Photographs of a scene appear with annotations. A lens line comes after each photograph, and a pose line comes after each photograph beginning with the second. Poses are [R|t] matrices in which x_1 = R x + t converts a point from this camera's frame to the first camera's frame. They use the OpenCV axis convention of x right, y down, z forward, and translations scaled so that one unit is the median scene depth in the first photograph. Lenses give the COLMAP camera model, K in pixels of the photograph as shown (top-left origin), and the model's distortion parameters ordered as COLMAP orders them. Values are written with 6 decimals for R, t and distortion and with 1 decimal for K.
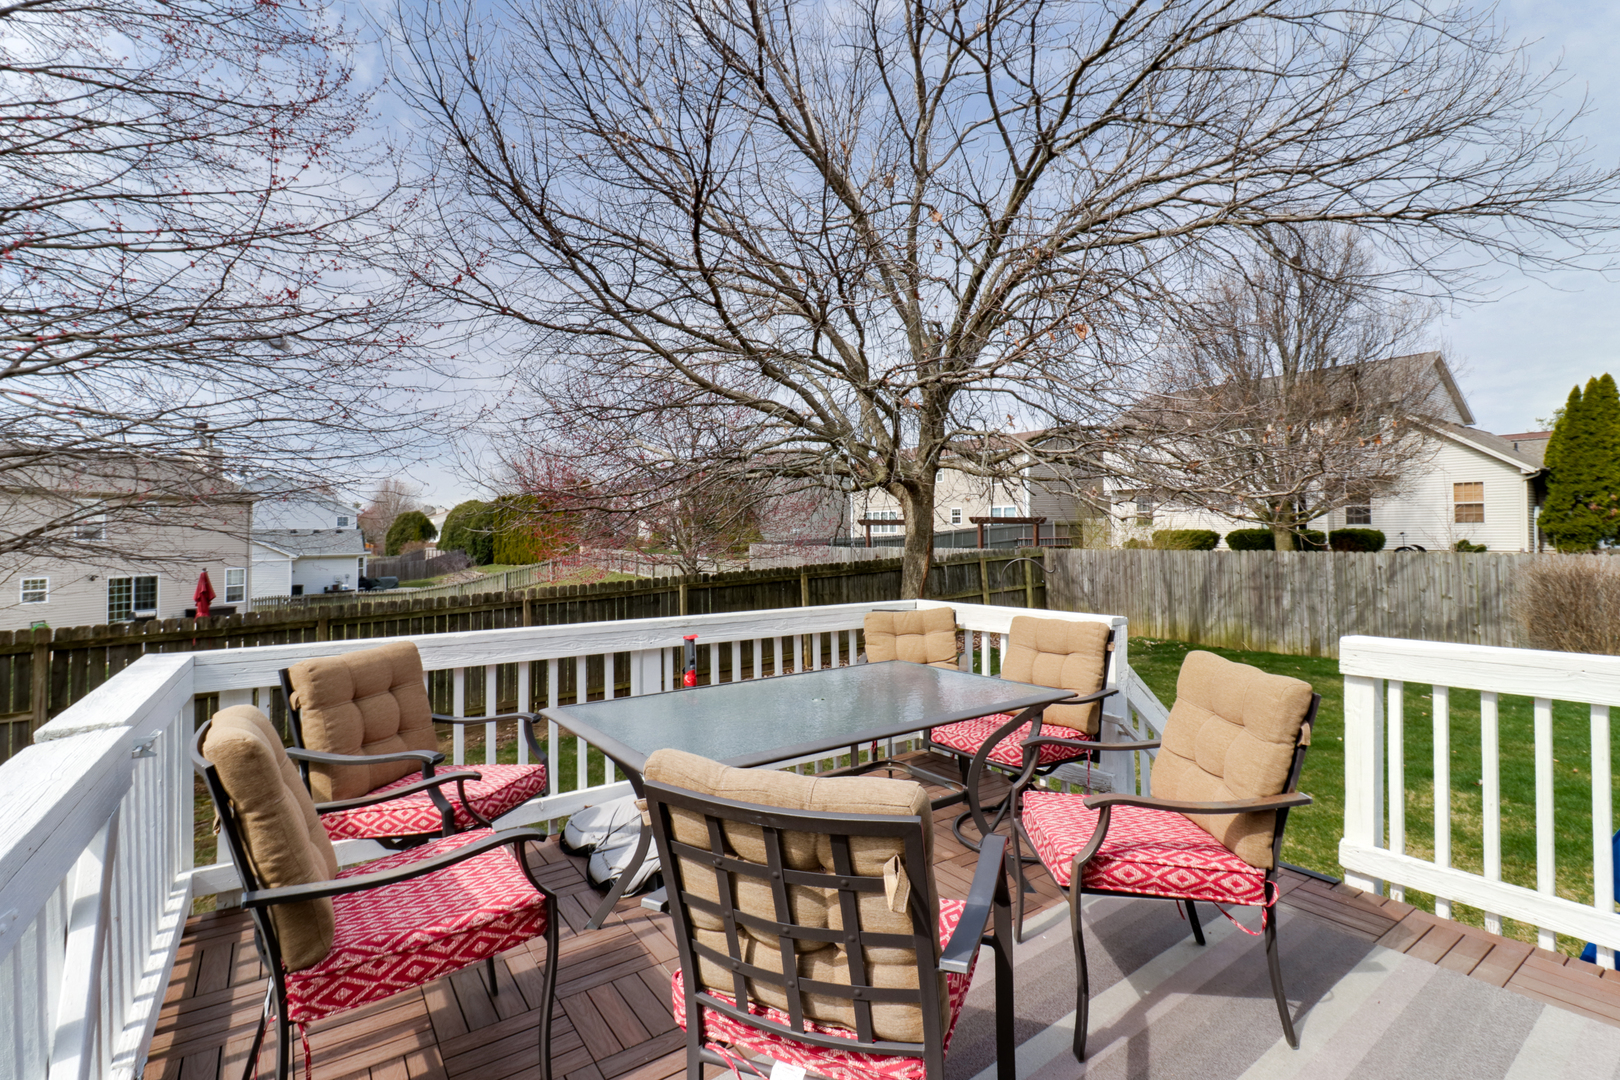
lens RADIAL K [[752.8, 0, 810.8], [0, 752.8, 538.5], [0, 0, 1]] dist [0.007833, -0.006225]
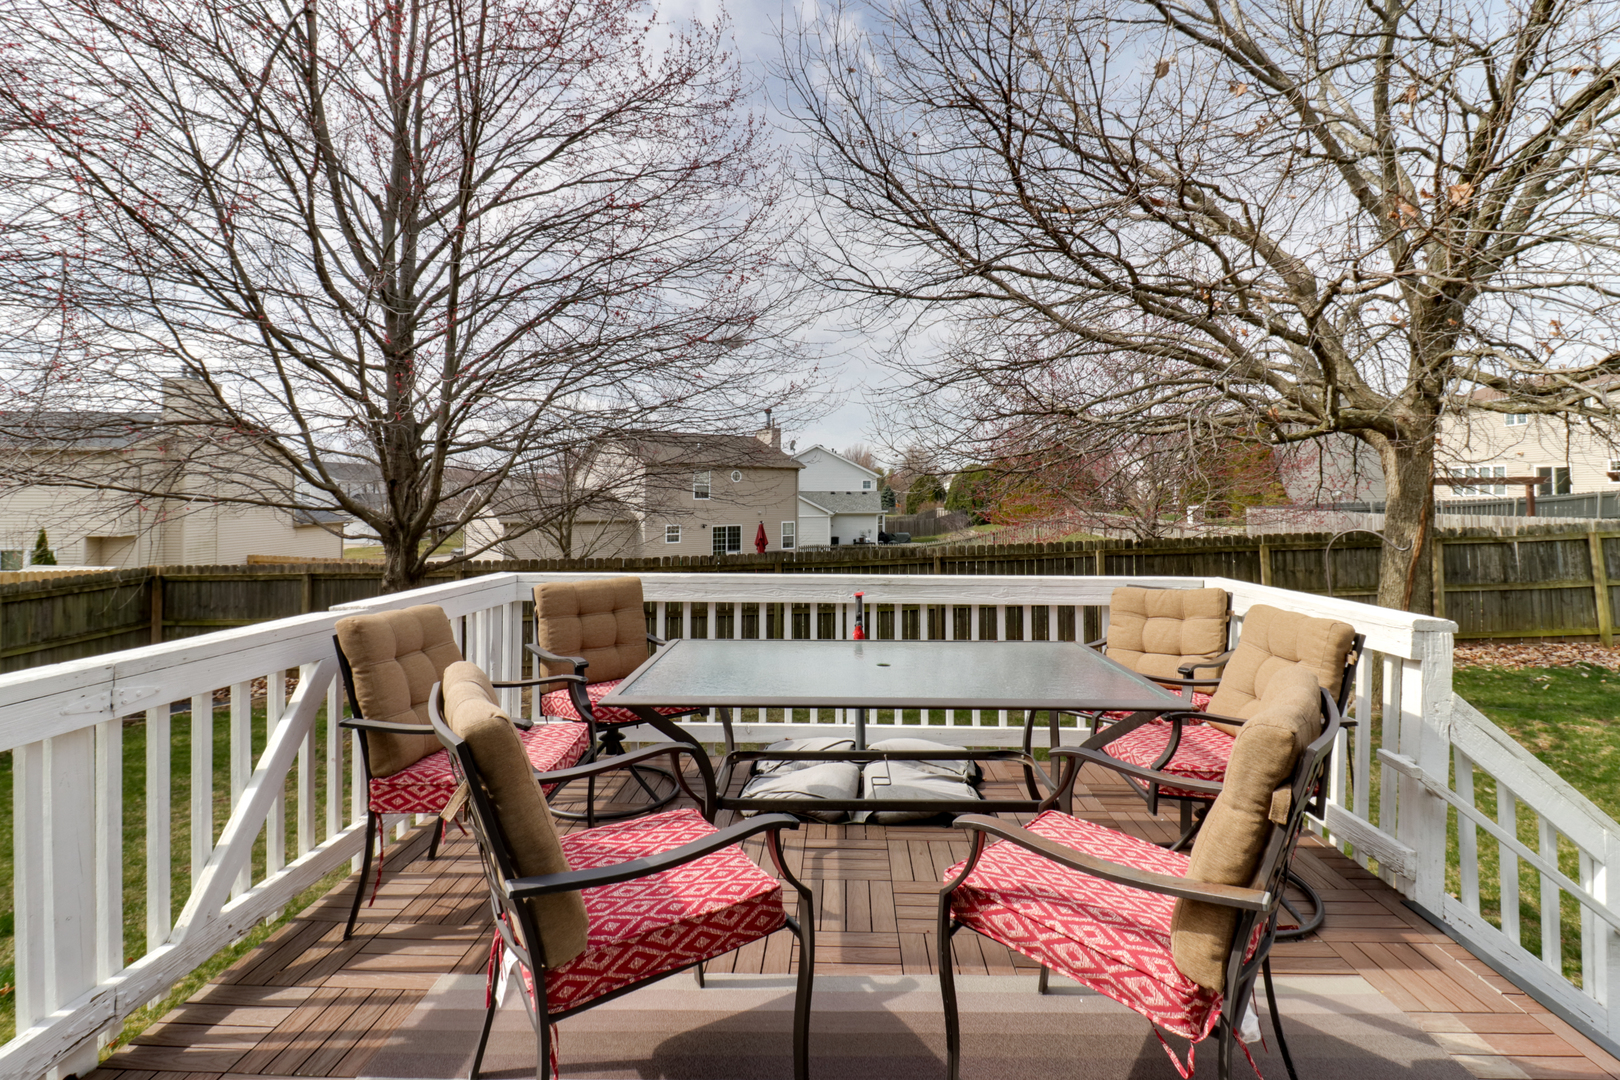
lens RADIAL K [[752.8, 0, 805.1], [0, 752.8, 506.0], [0, 0, 1]] dist [0.007833, -0.006225]
pose [[0.792835, 0.012580, -0.609306, 0.126022], [-0.008068, 0.999916, 0.010146, 0.000419], [0.609382, -0.003128, 0.792870, 0.043316]]
